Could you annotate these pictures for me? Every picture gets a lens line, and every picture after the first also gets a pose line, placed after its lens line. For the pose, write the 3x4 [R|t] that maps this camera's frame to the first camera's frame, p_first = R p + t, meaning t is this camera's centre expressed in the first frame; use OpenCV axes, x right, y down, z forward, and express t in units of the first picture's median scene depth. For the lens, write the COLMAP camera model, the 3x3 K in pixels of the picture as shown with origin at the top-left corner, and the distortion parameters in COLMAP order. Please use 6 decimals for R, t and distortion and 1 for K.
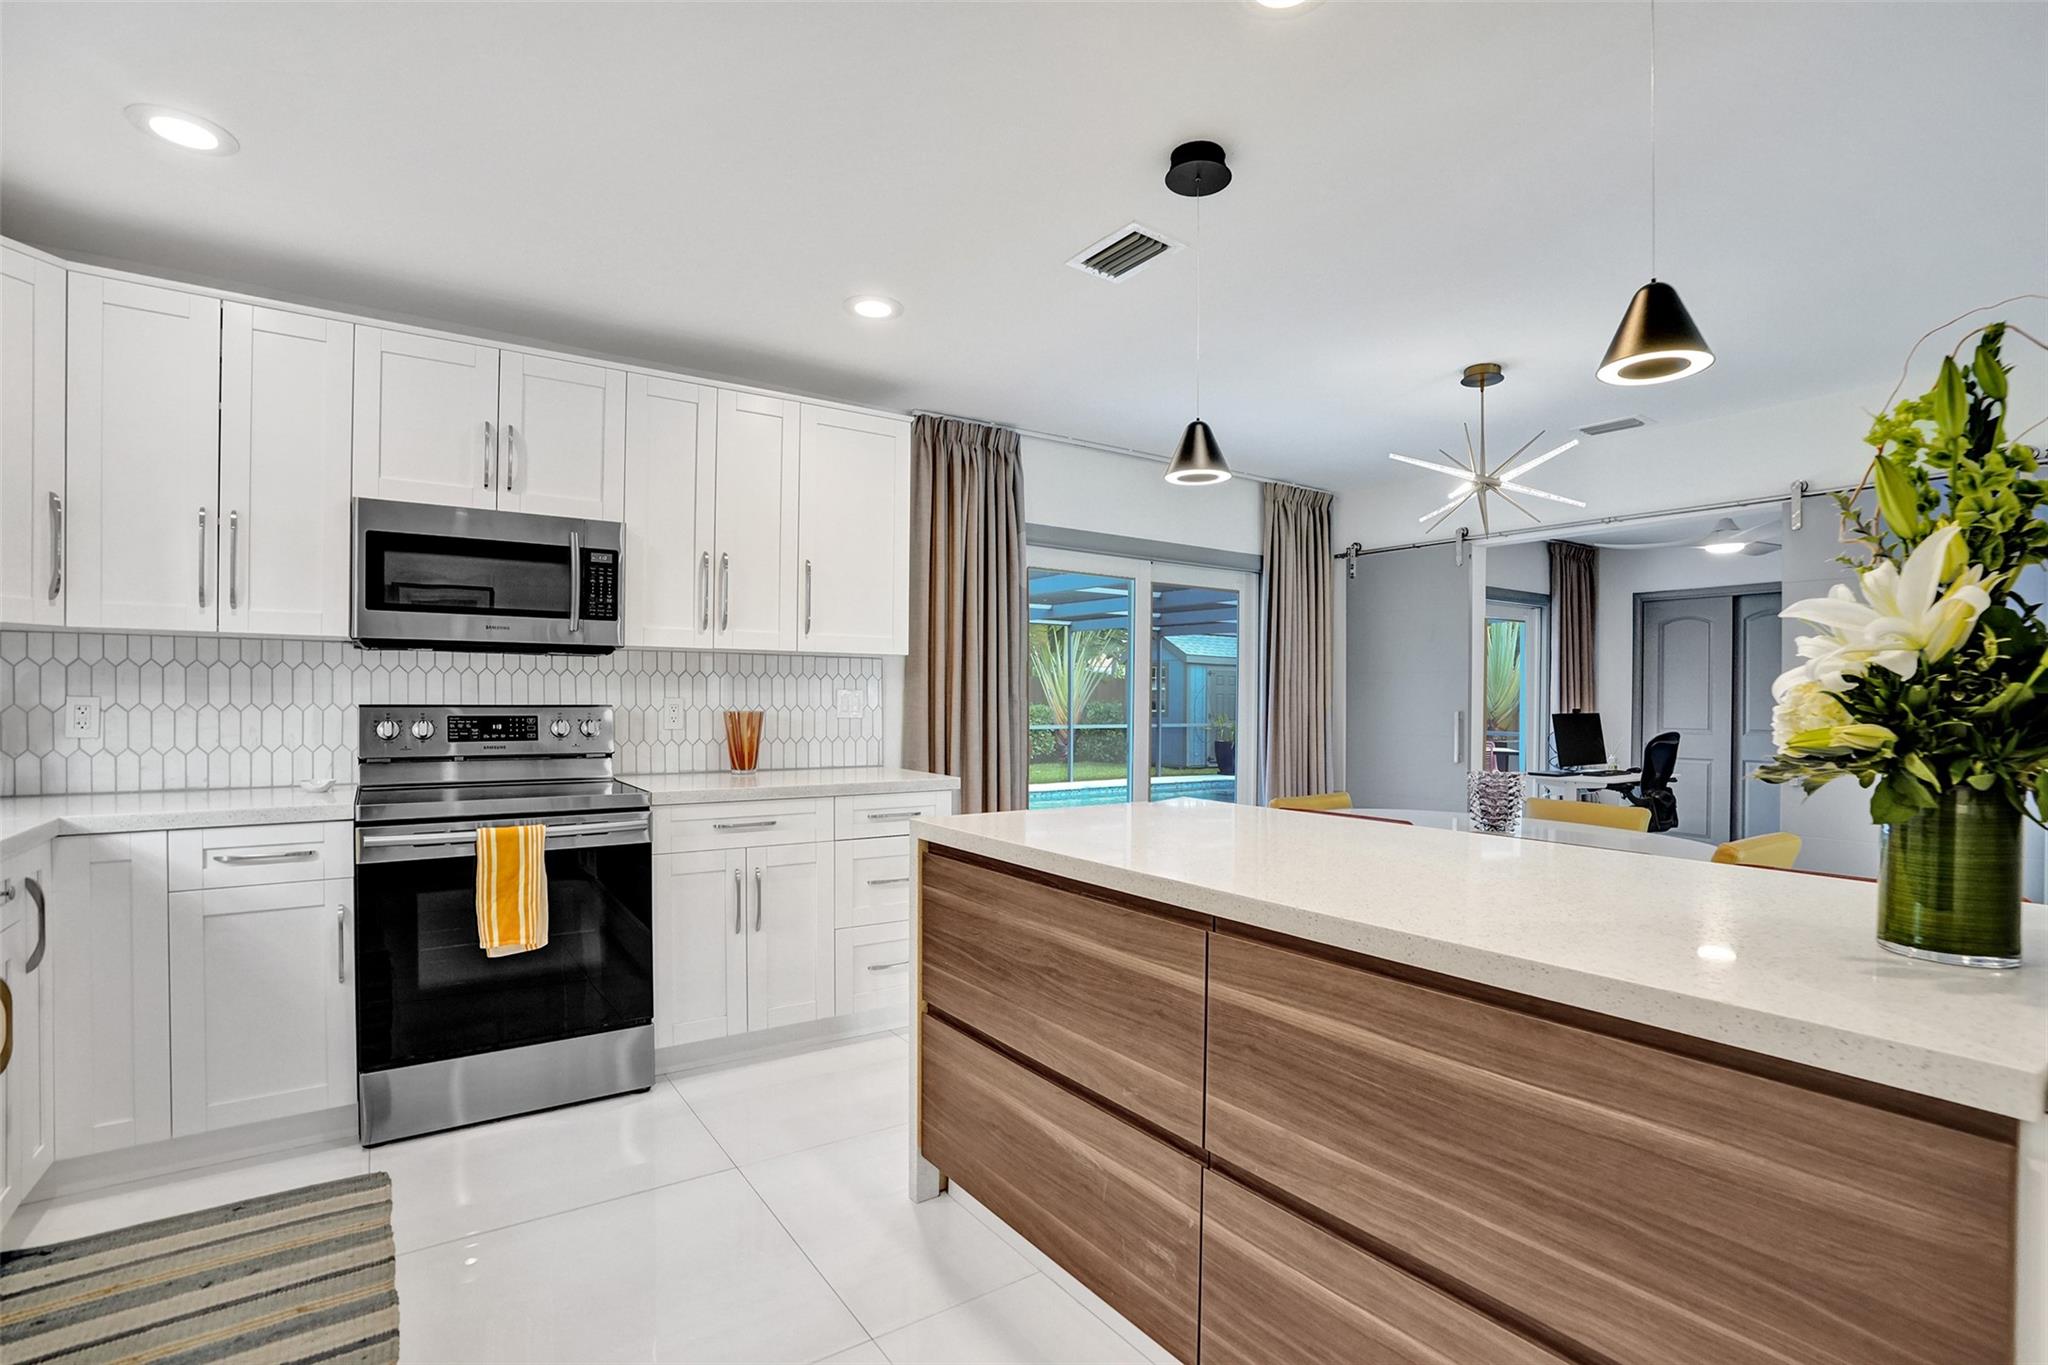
lens RADIAL K [[961.2, 0, 1027.5], [0, 961.2, 704.4], [0, 0, 1]] dist [-0.031031, -0.000125]
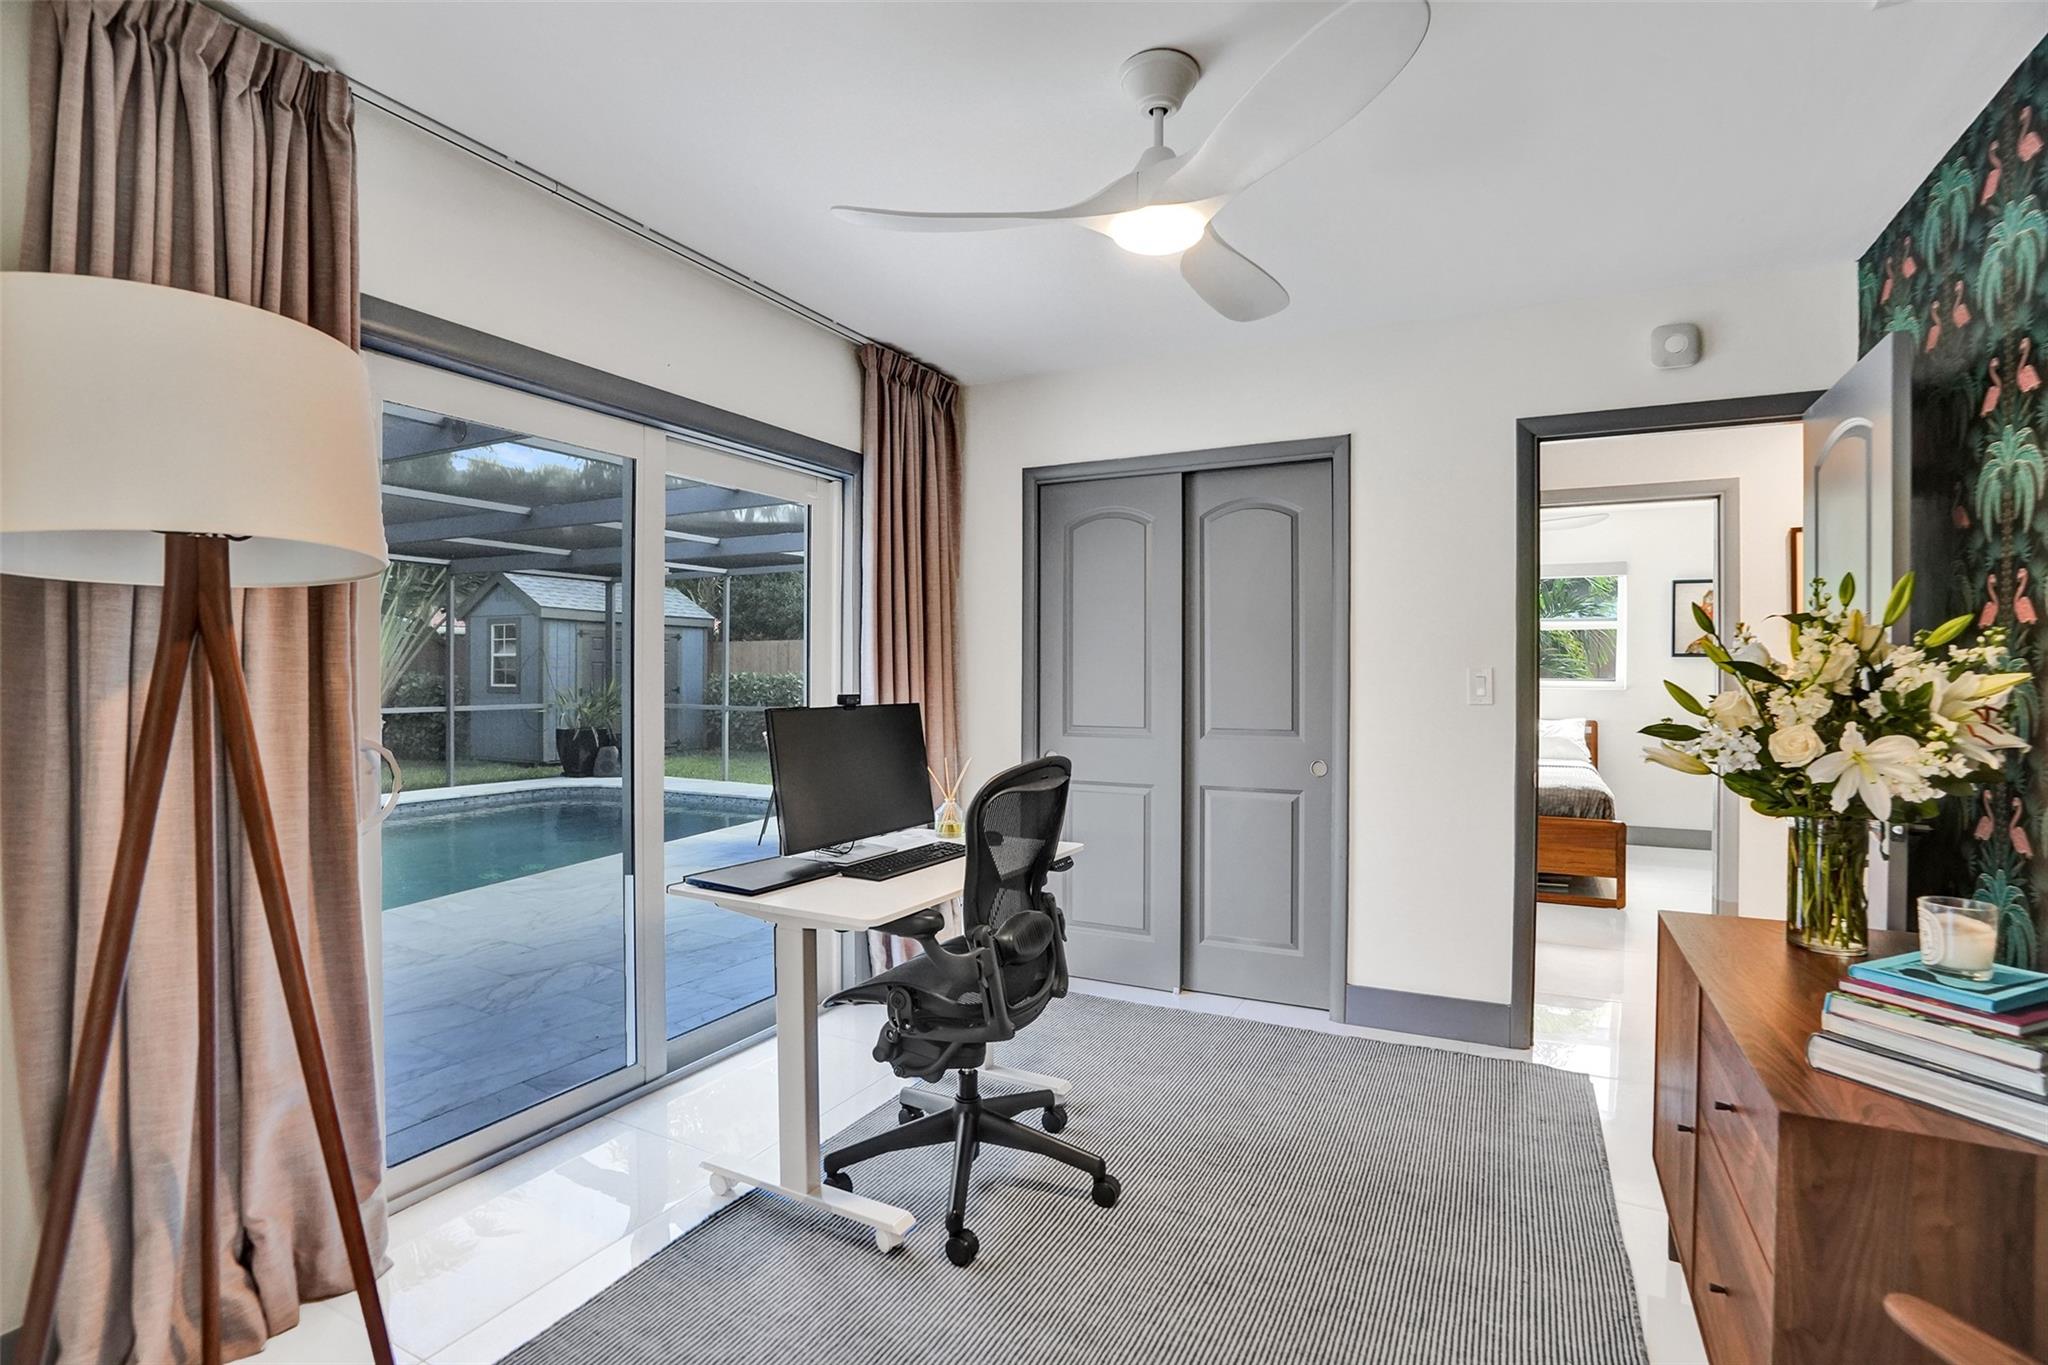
lens RADIAL K [[961.2, 0, 1022.5], [0, 961.2, 669.6], [0, 0, 1]] dist [-0.031031, -0.000125]
pose [[0.891932, -0.006573, 0.452122, 0.402848], [0.007080, 0.999975, 0.000571, -0.006871], [-0.452115, 0.002692, 0.891956, 0.534432]]
